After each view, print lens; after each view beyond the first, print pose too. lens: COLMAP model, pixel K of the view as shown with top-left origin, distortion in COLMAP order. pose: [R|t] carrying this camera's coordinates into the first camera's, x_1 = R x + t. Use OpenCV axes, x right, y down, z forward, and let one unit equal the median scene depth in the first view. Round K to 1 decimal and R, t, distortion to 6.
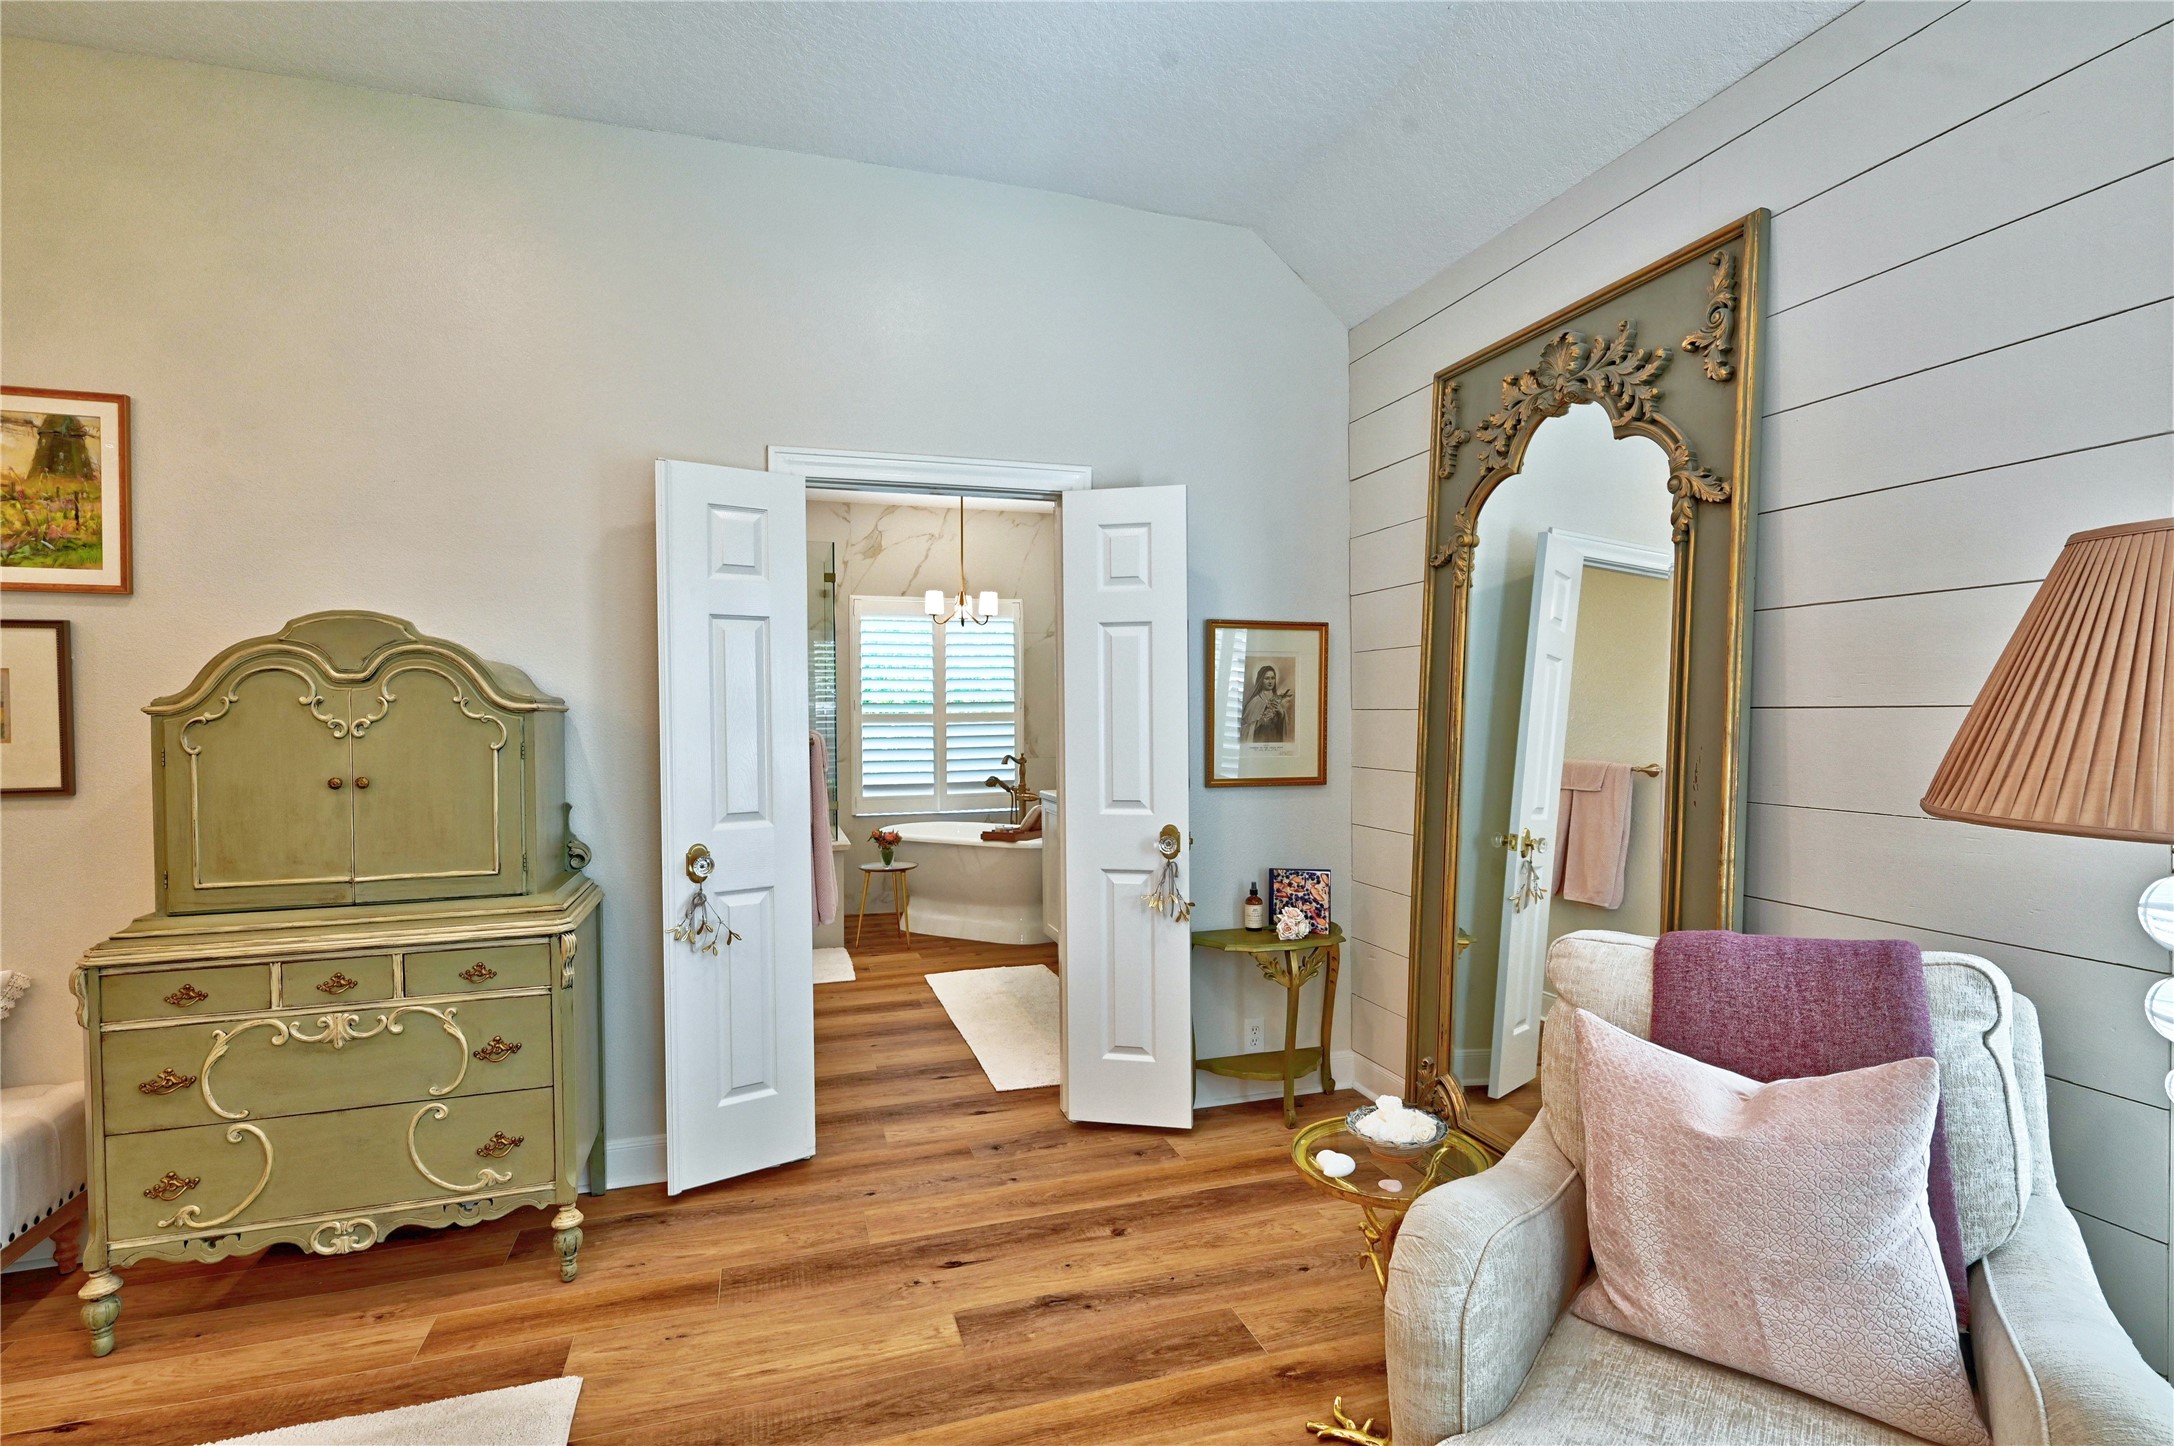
lens RADIAL K [[1033.9, 0, 1087.0], [0, 1033.9, 723.0], [0, 0, 1]] dist [0.000534, 0.000002]
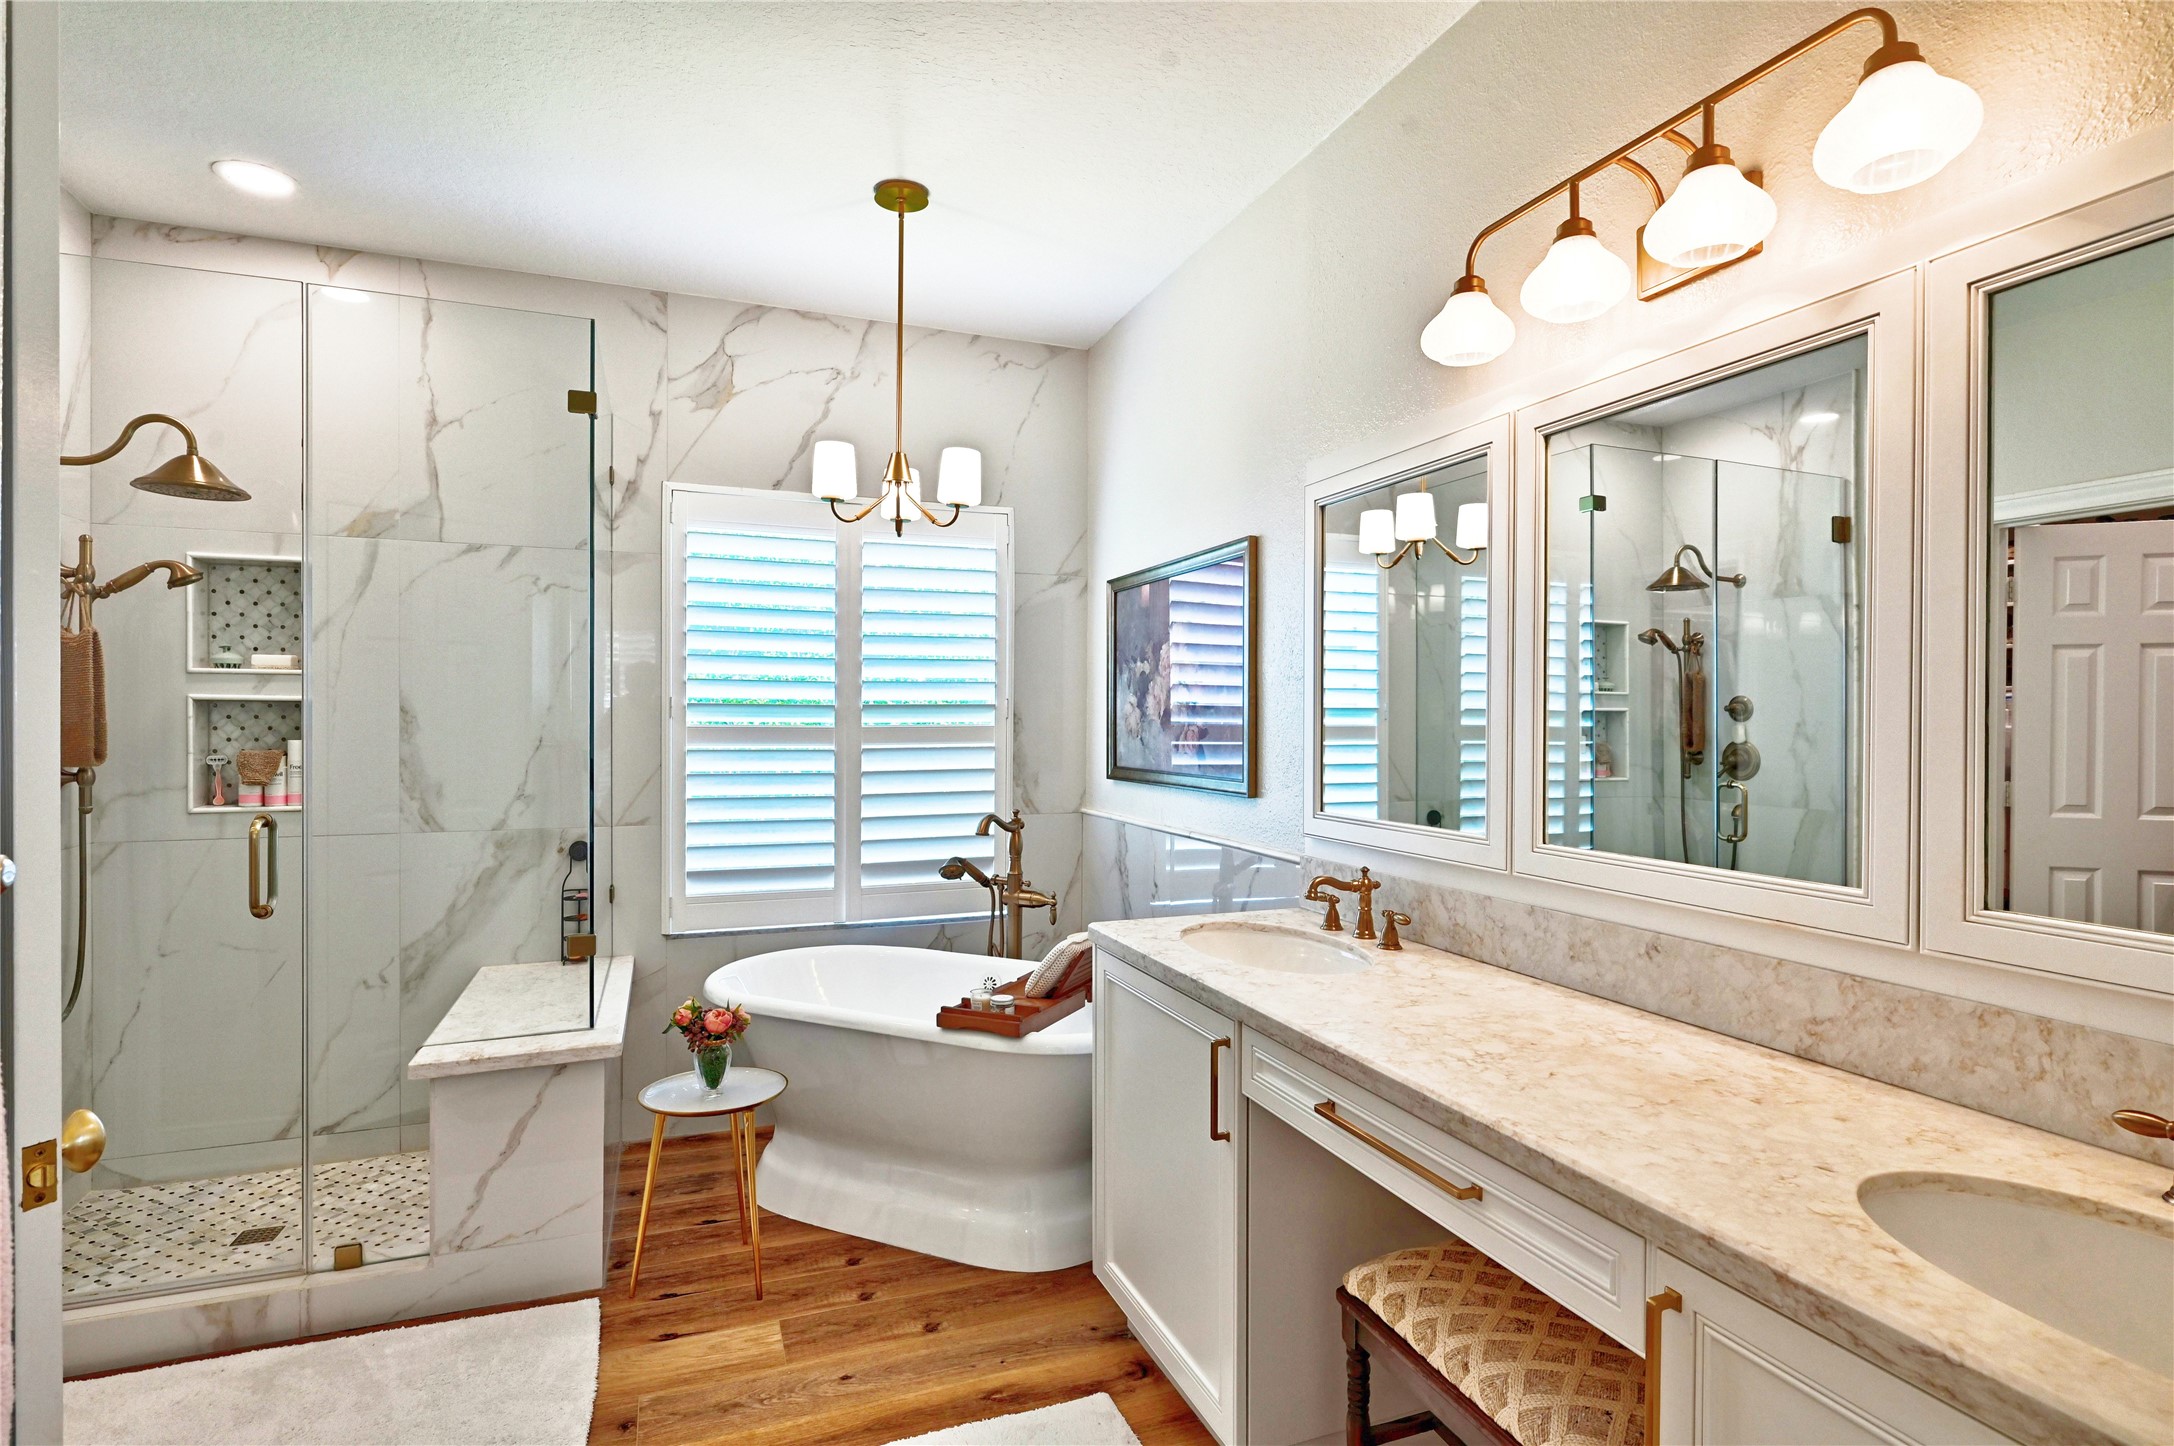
lens RADIAL K [[1094.4, 0, 1087.0], [0, 1094.4, 723.0], [0, 0, 1]] dist [-0.002015, -0.000077]
pose [[0.997952, 0.011422, 0.062944, -0.061480], [-0.010693, 0.999872, -0.011901, -0.005783], [-0.063072, 0.011204, 0.997946, 0.472322]]
